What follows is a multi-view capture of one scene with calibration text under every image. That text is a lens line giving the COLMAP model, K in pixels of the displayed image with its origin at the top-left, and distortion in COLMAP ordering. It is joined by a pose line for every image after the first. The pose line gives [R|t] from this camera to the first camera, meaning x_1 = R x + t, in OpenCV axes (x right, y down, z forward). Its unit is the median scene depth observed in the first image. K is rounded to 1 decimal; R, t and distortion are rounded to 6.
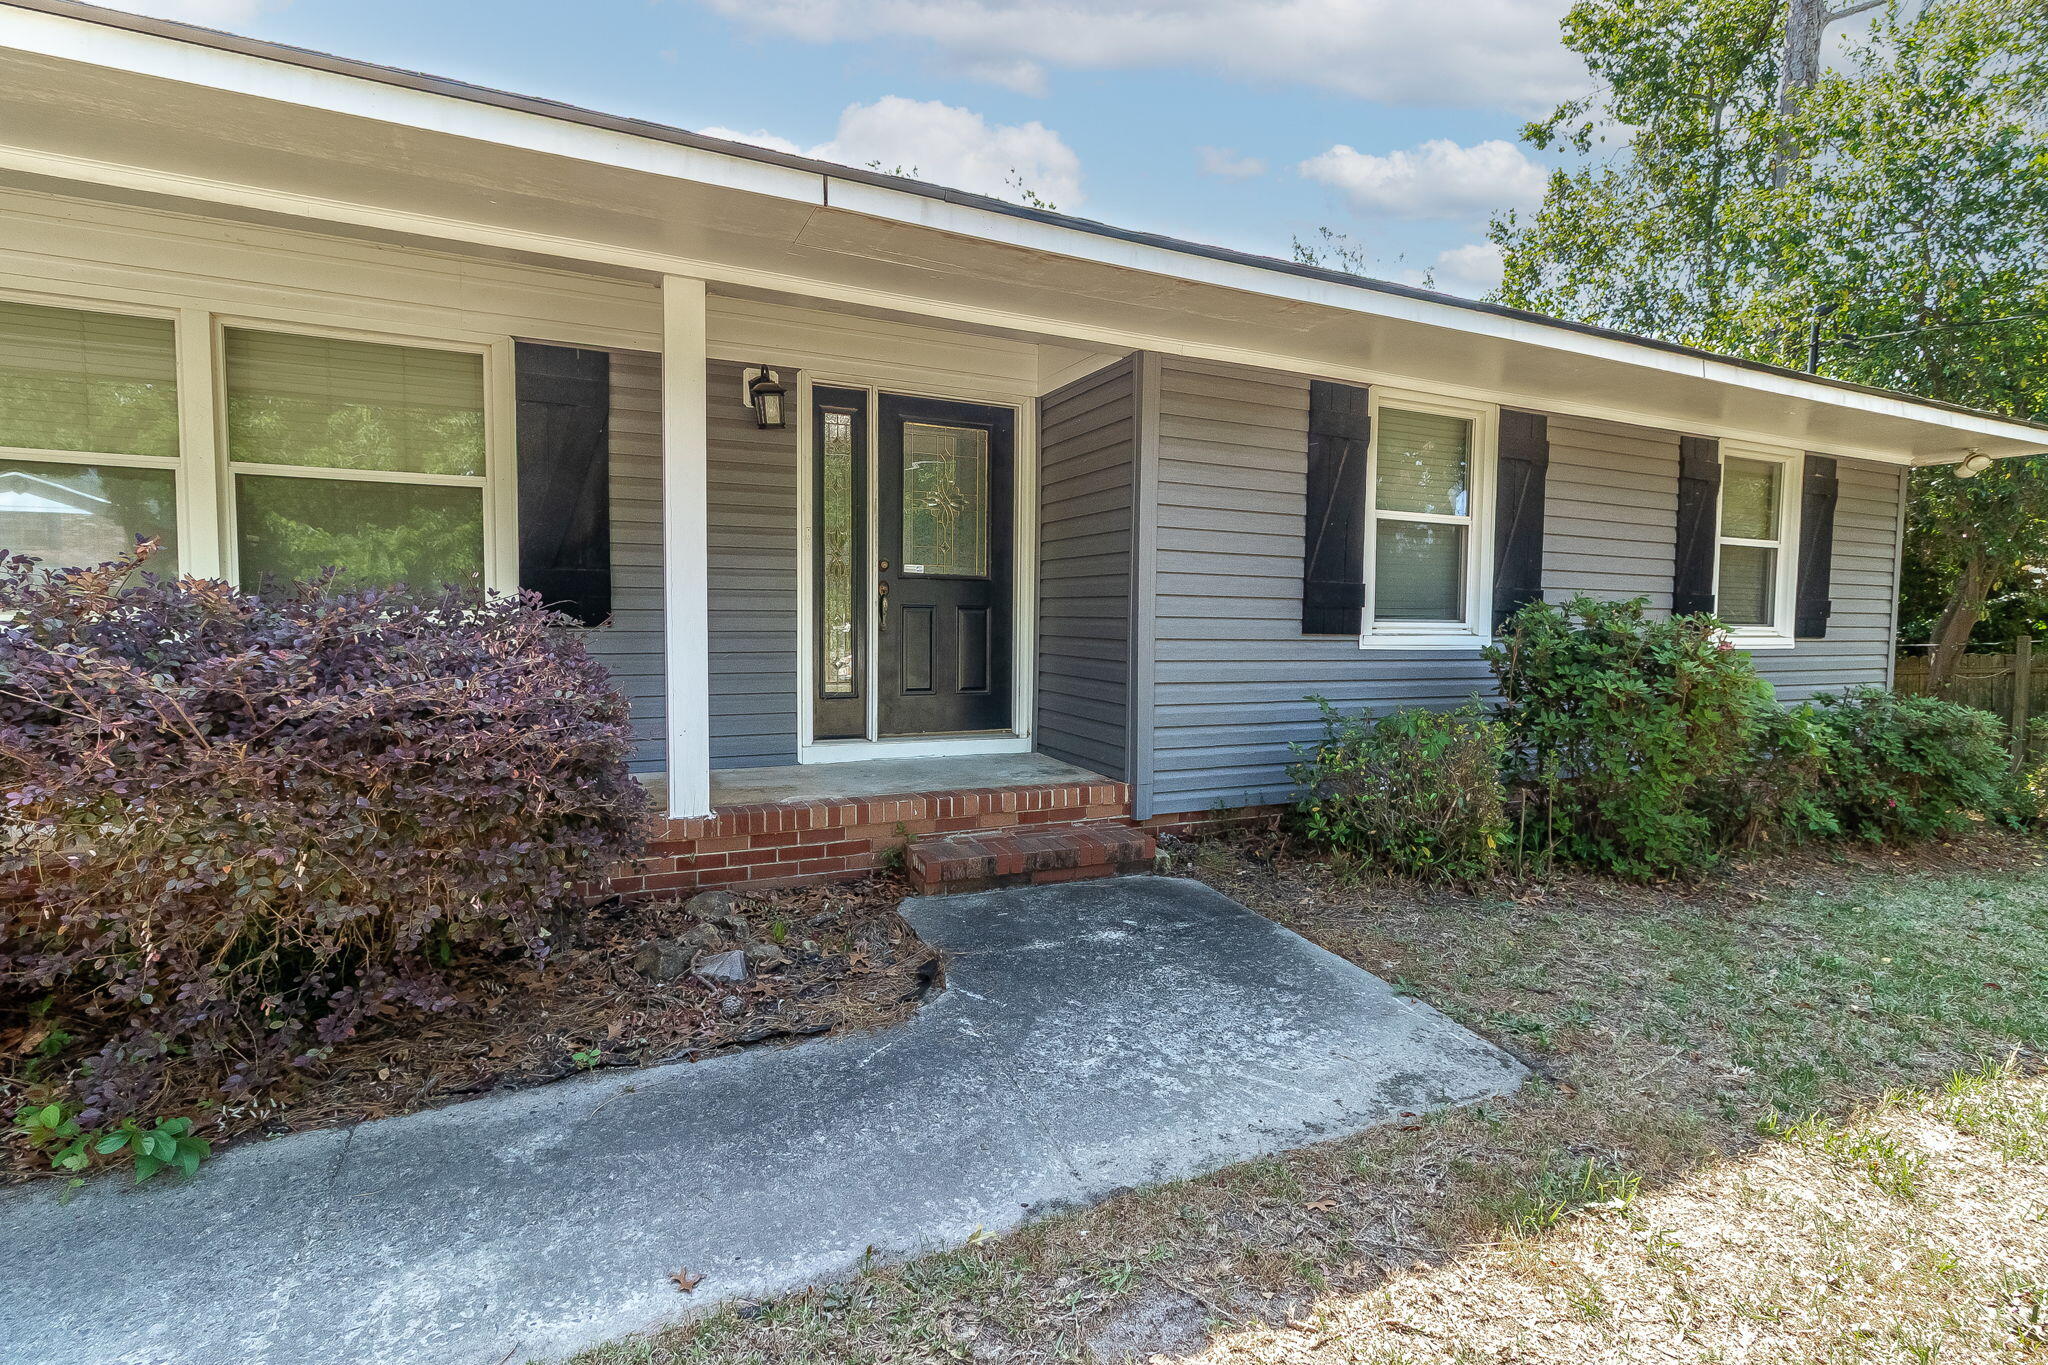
lens RADIAL K [[1006.5, 0, 1026.1], [0, 1006.5, 689.2], [0, 0, 1]] dist [0.003448, 0.000557]
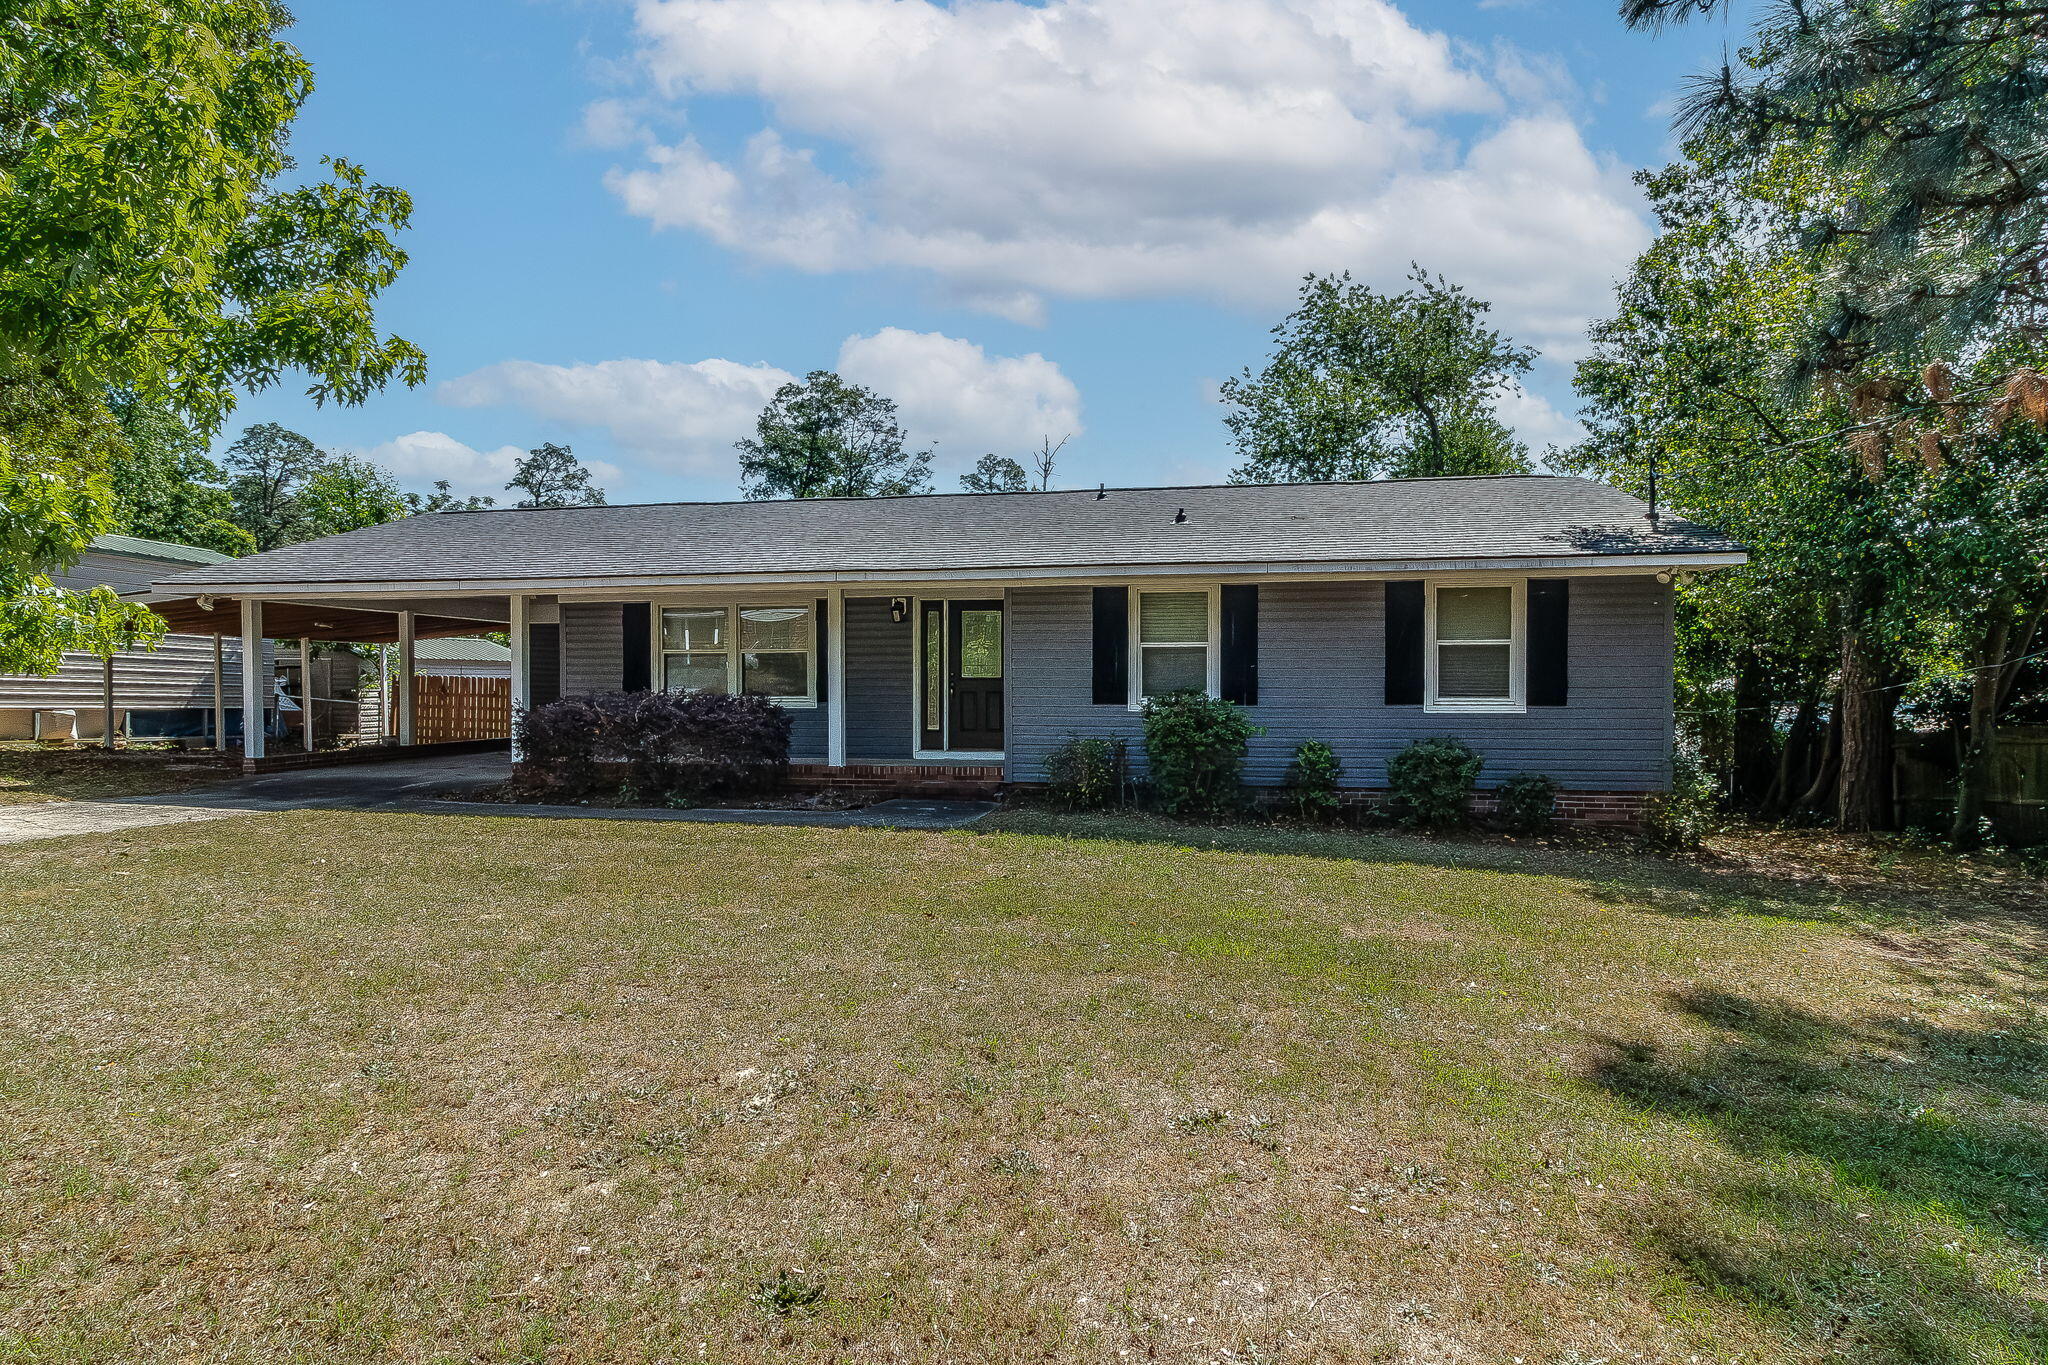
lens RADIAL K [[1091.5, 0, 1026.1], [0, 1091.5, 669.6], [0, 0, 1]] dist [-0.002012, 0.001520]
pose [[0.805558, -0.014592, -0.592337, 1.475883], [-0.020393, 0.998422, -0.052329, -0.006504], [0.592166, 0.054234, 0.803989, -0.909232]]
